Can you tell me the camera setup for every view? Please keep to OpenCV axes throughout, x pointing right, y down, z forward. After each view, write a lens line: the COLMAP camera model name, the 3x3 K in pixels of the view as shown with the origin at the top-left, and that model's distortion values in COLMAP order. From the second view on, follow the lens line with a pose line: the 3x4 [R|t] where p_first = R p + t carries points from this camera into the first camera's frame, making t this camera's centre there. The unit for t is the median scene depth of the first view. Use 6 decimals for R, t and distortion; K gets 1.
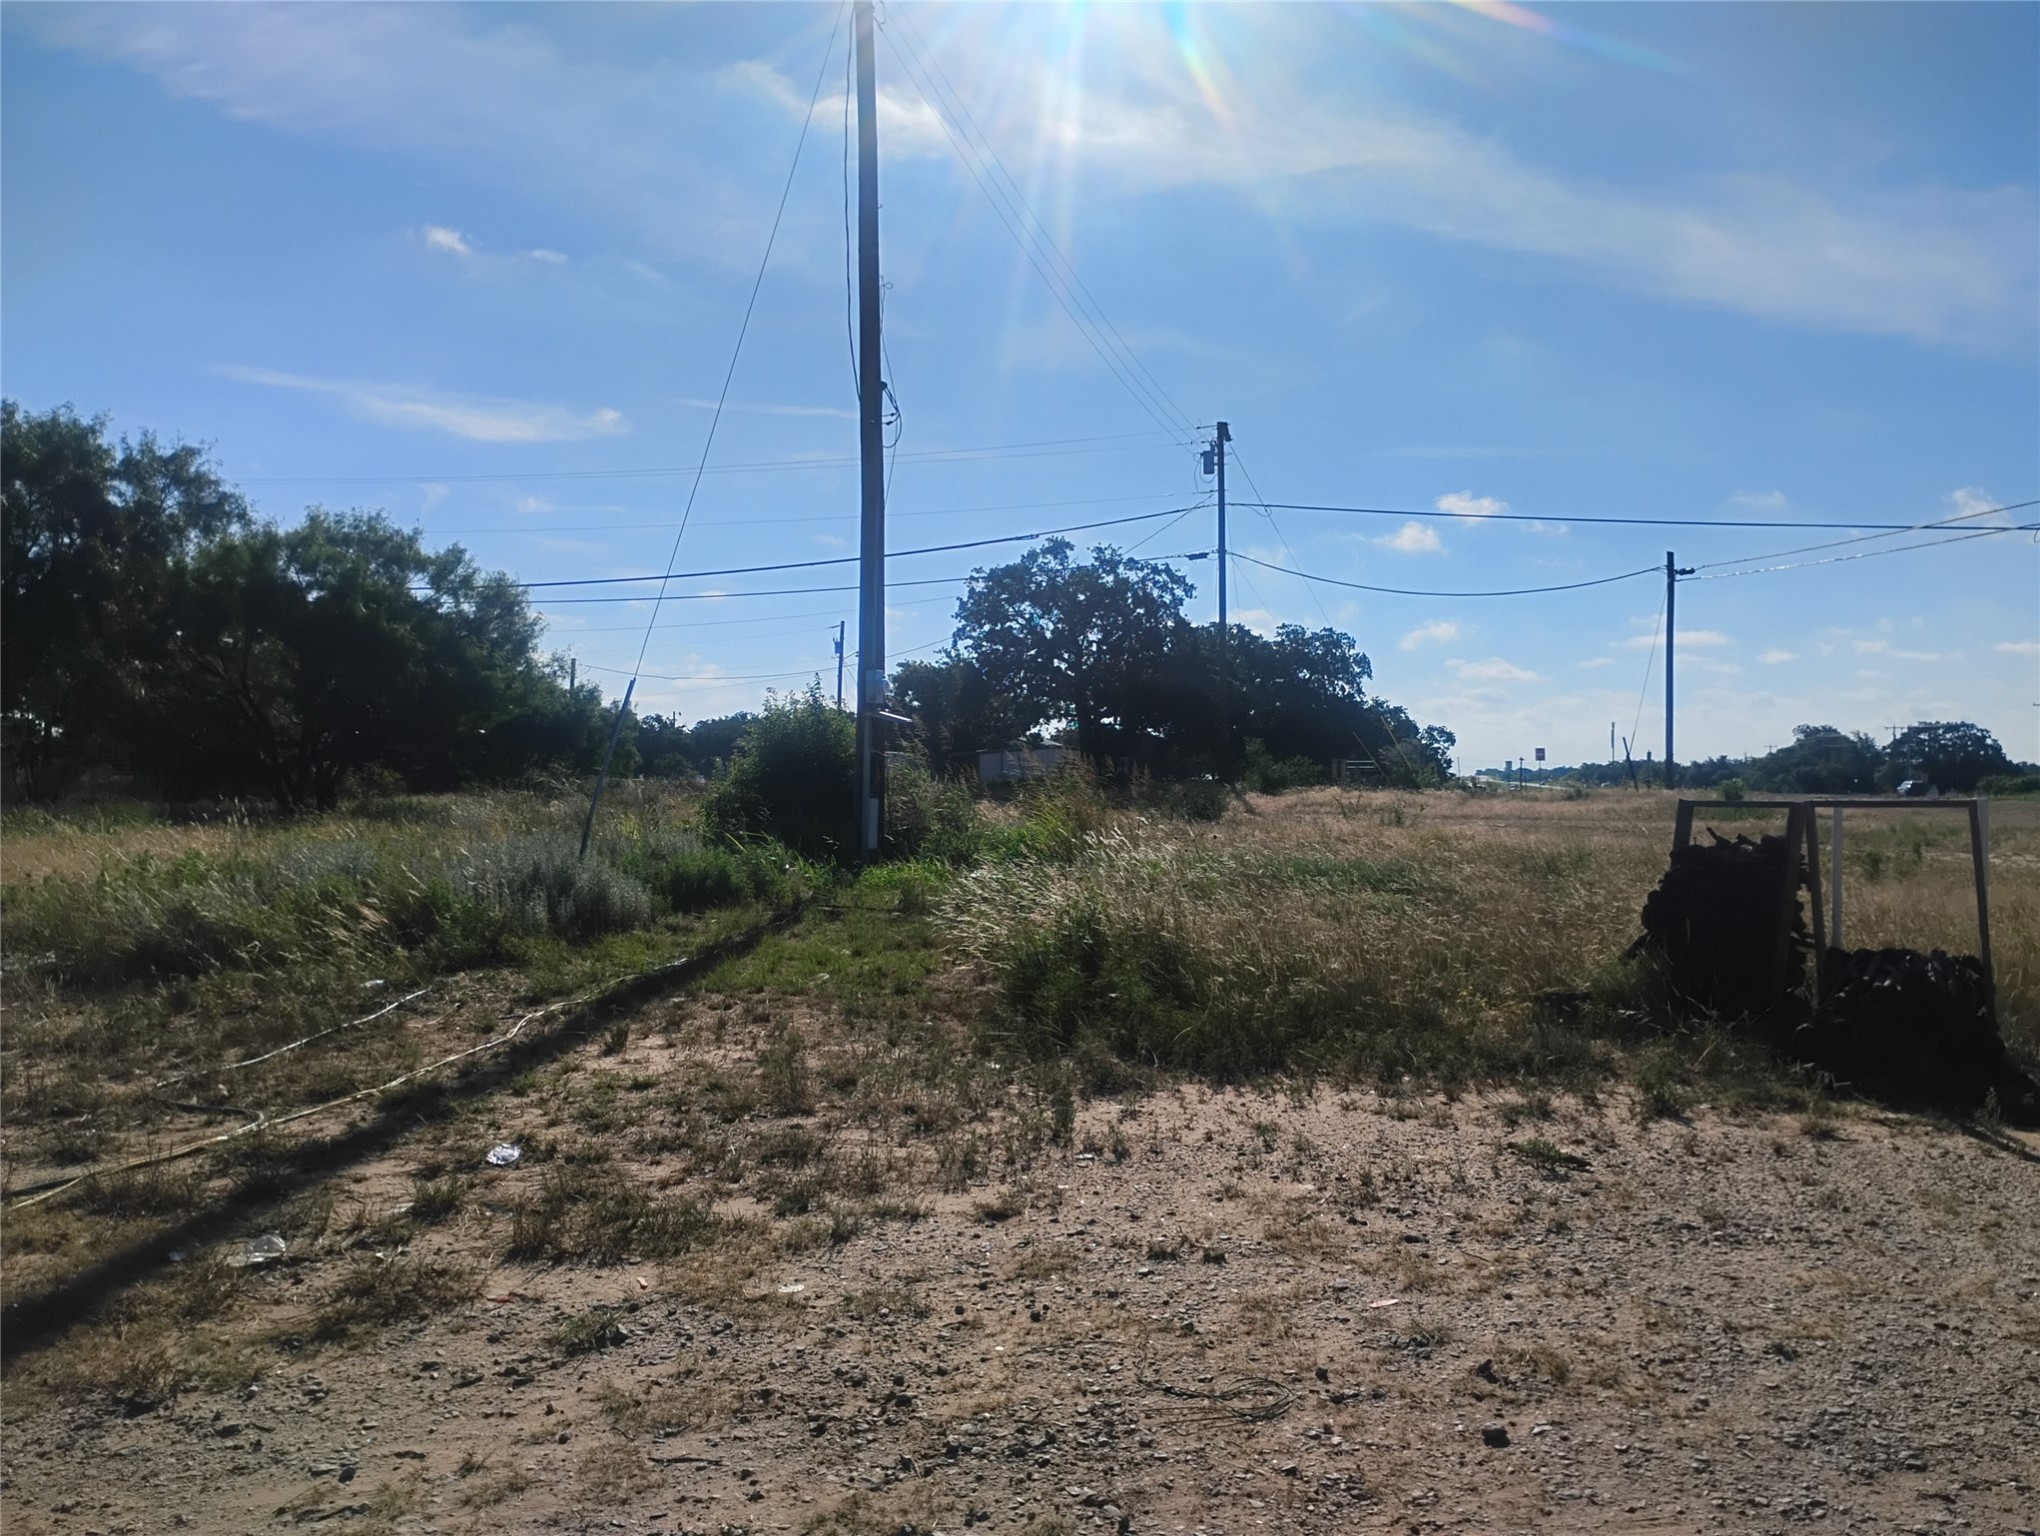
lens RADIAL K [[1670.9, 0, 1027.4], [0, 1670.9, 775.5], [0, 0, 1]] dist [0.084486, -0.109629]
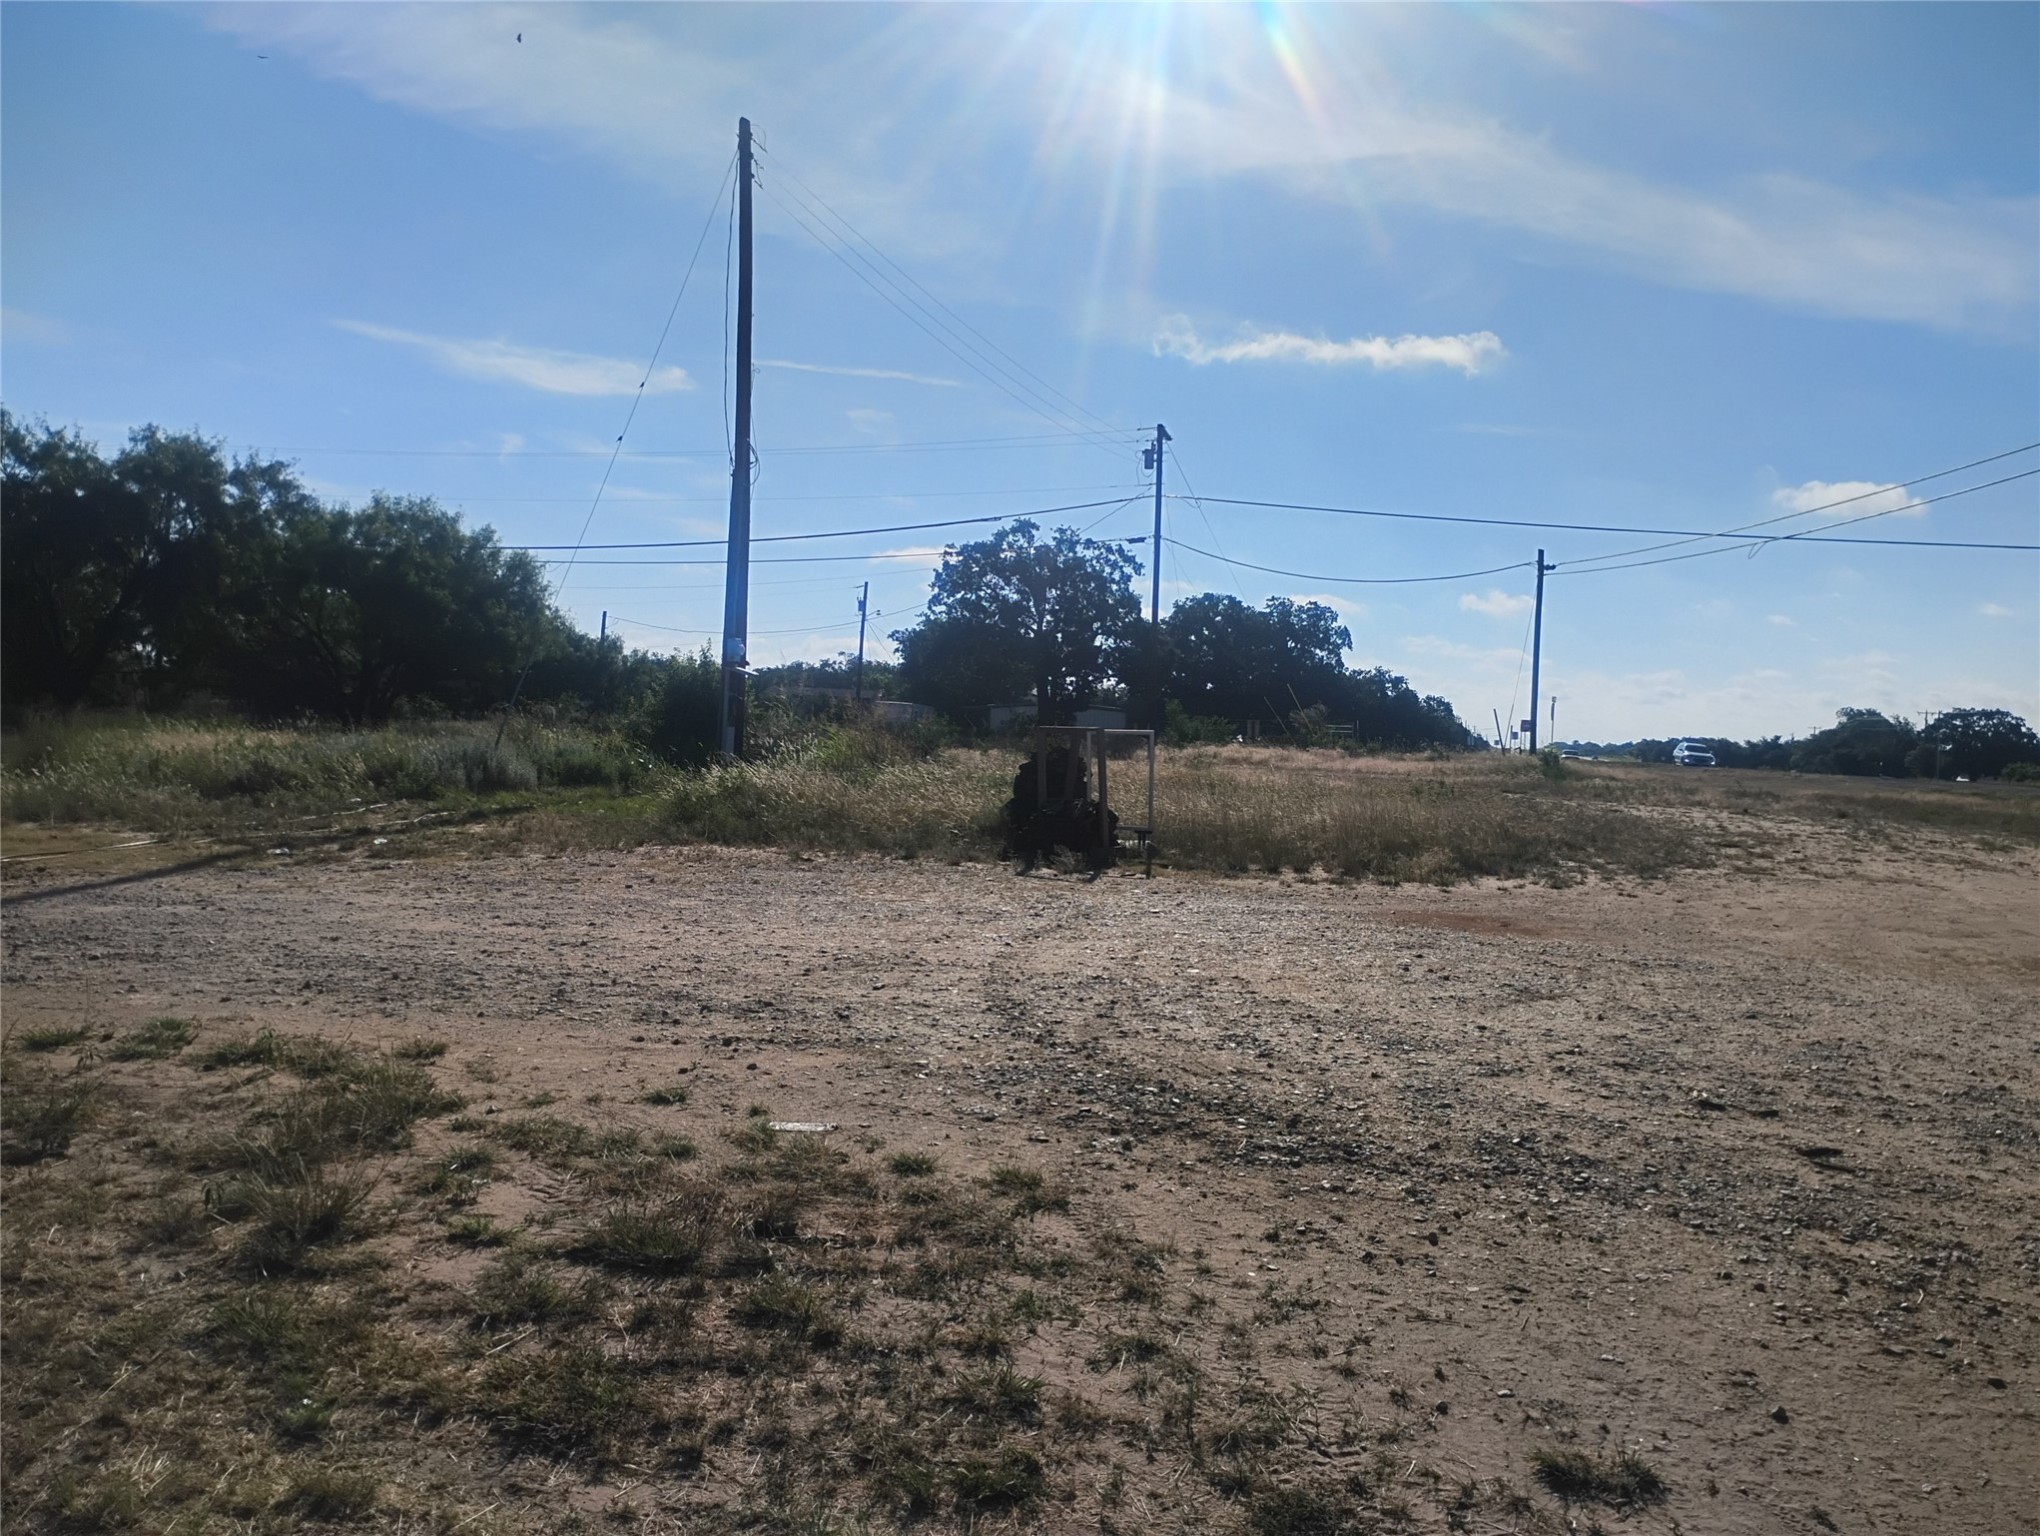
lens RADIAL K [[1677.4, 0, 1020.0], [0, 1677.4, 768.0], [0, 0, 1]] dist [0.056233, -0.003637]
pose [[0.998116, 0.035305, -0.050173, 0.085059], [-0.034240, 0.999173, 0.021930, 0.003277], [0.050906, -0.020171, 0.998500, -0.163107]]
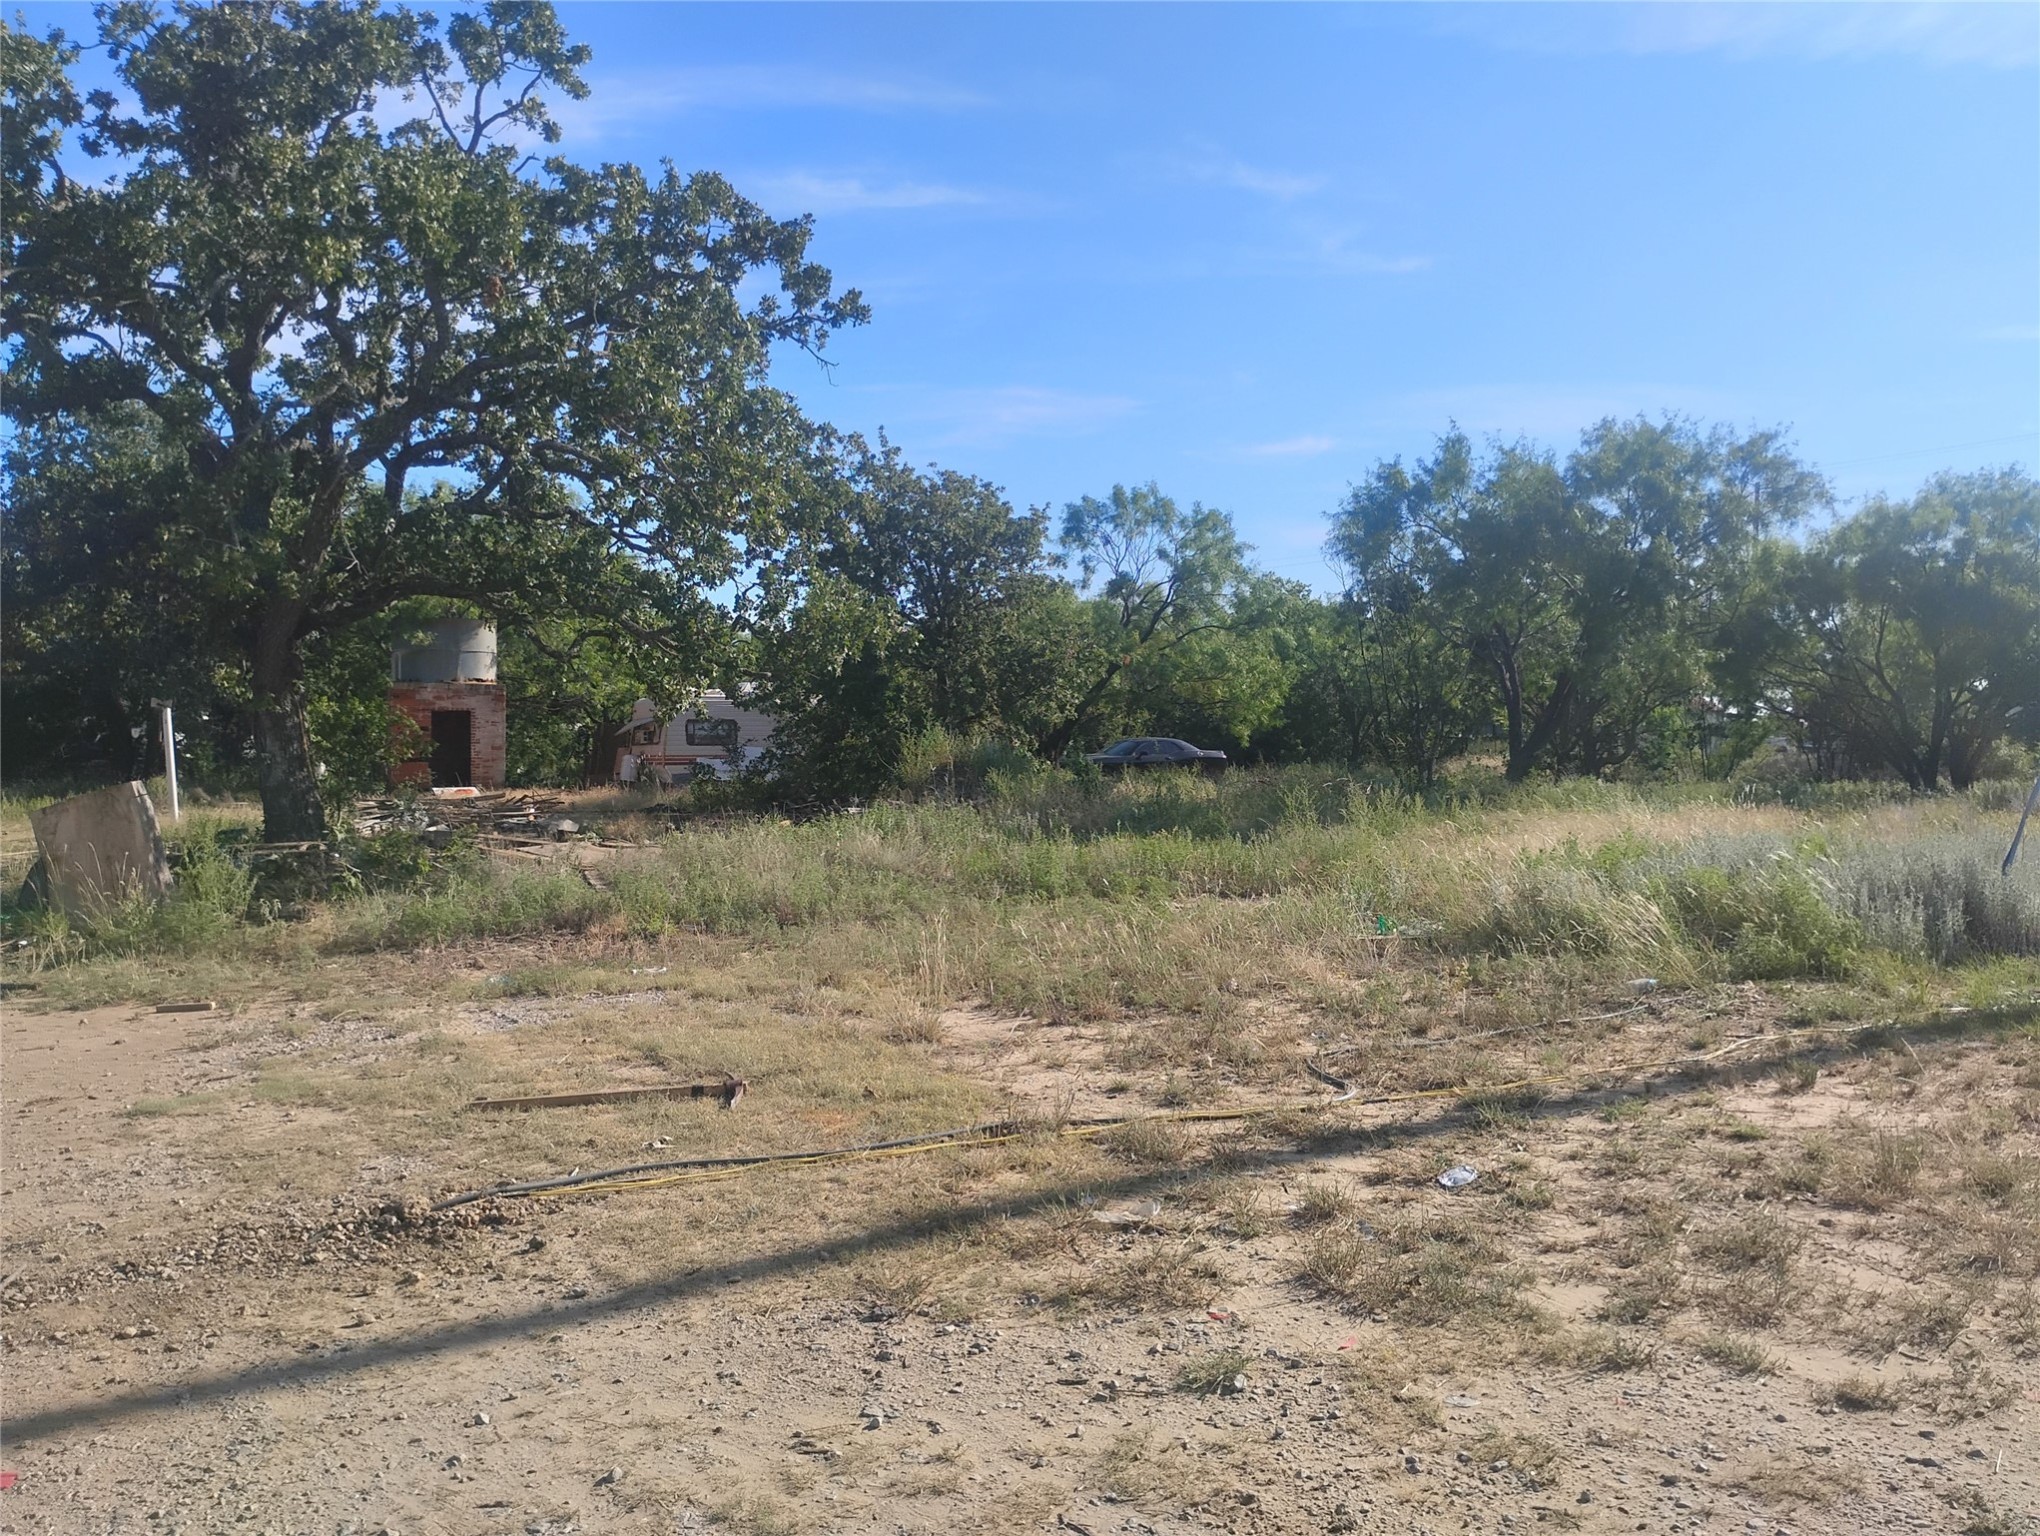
lens RADIAL K [[1670.9, 0, 1027.4], [0, 1670.9, 775.5], [0, 0, 1]] dist [0.084486, -0.109629]
pose [[0.582786, 0.006568, -0.812599, 0.029173], [0.002780, 0.999945, 0.010076, -0.000710], [0.812621, -0.008131, 0.582736, 0.025086]]
